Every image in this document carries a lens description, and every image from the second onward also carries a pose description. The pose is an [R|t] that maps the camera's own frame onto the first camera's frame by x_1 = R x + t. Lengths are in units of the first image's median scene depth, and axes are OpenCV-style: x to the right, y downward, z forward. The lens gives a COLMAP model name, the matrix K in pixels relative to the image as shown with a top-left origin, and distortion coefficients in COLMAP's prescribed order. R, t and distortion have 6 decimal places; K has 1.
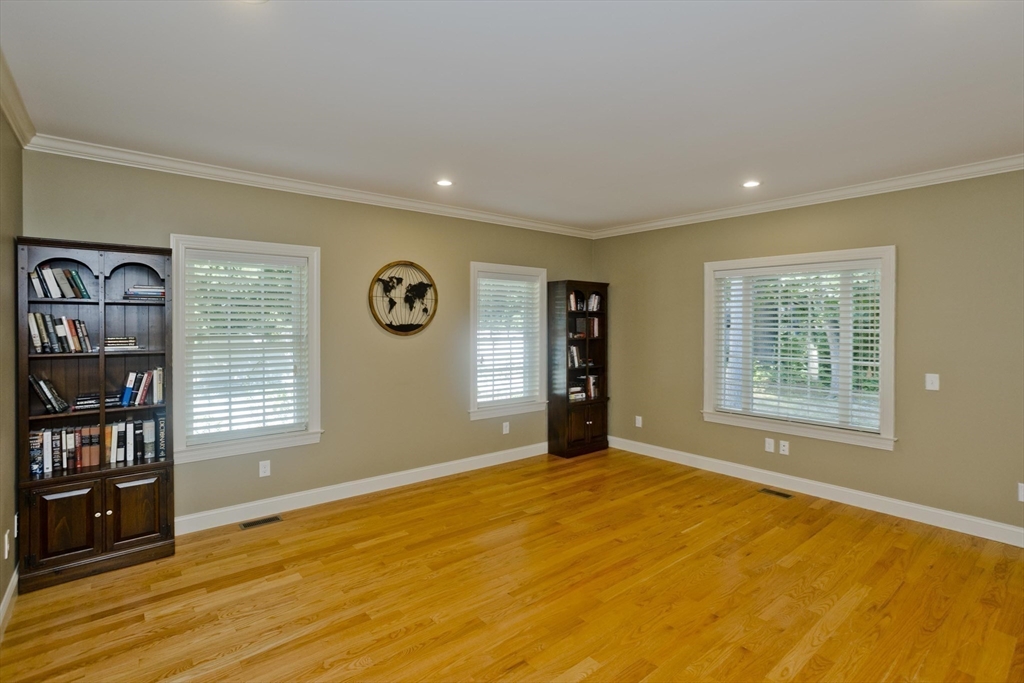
lens RADIAL K [[506.5, 0, 521.6], [0, 506.5, 331.1], [0, 0, 1]] dist [-0.042769, 0.024491]
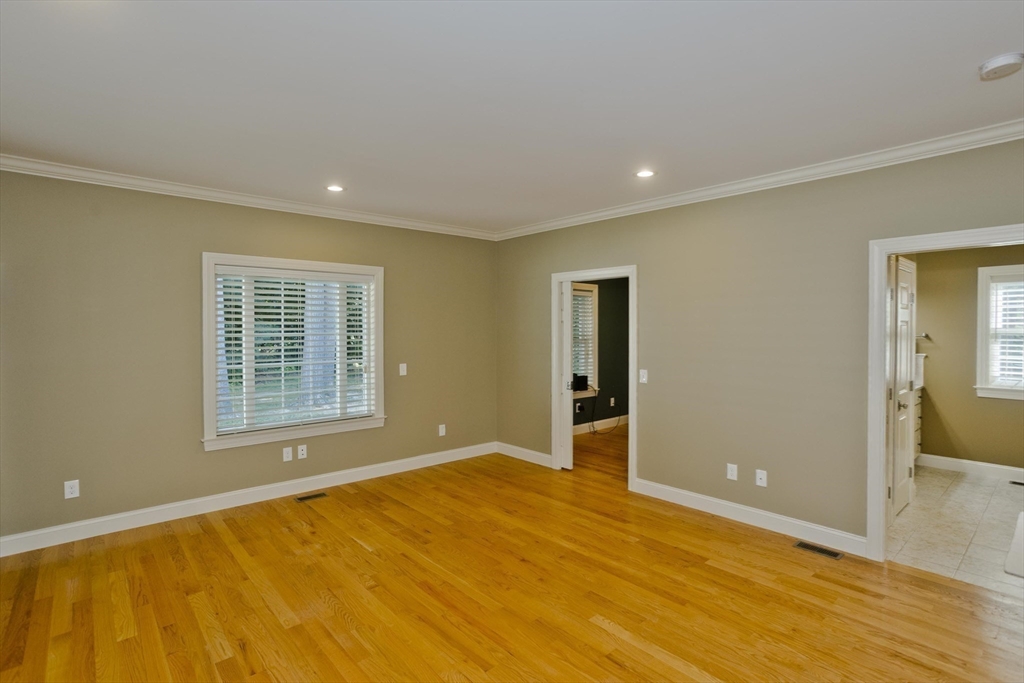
lens RADIAL K [[506.5, 0, 521.6], [0, 506.5, 331.1], [0, 0, 1]] dist [-0.042769, 0.024491]
pose [[-0.041993, -0.010505, 0.999063, -0.631471], [0.020143, 0.999733, 0.011358, -0.015435], [-0.998915, 0.020601, -0.041770, 0.754917]]
